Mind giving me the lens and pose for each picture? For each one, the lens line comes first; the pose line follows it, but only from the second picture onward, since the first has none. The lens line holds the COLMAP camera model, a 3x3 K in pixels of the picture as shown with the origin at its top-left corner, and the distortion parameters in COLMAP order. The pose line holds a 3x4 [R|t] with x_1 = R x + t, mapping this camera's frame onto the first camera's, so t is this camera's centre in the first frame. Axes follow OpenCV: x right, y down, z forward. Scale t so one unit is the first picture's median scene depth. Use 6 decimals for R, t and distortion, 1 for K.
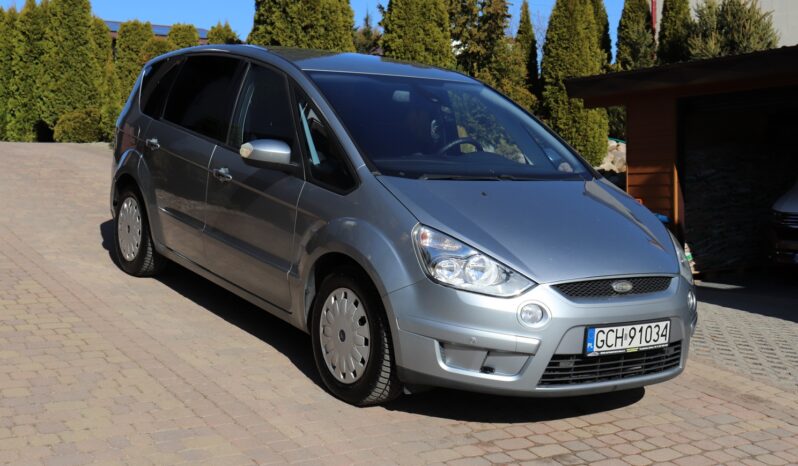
lens RADIAL K [[1058.5, 0, 399.0], [0, 1058.5, 233.0], [0, 0, 1]] dist [-0.012341, -0.026915]
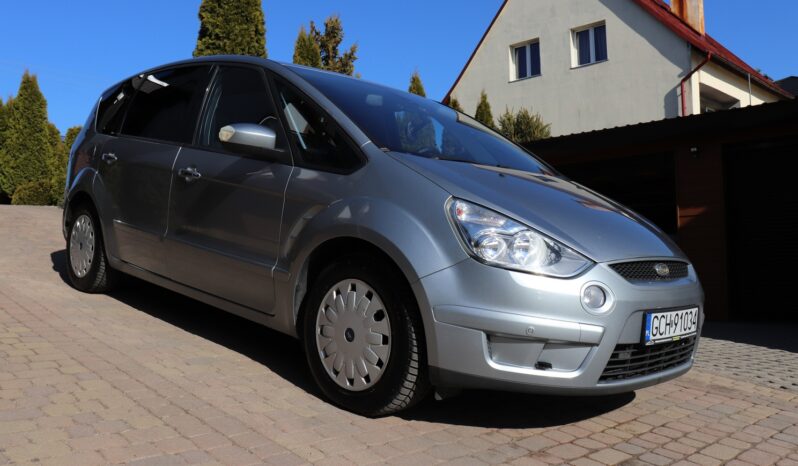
lens RADIAL K [[716.8, 0, 398.4], [0, 716.8, 224.0], [0, 0, 1]] dist [-0.157007, 0.115124]
pose [[0.981140, 0.007306, 0.193160, -0.130409], [0.011903, 0.995106, -0.098098, 0.066918], [-0.192932, 0.098547, 0.976251, 0.434278]]
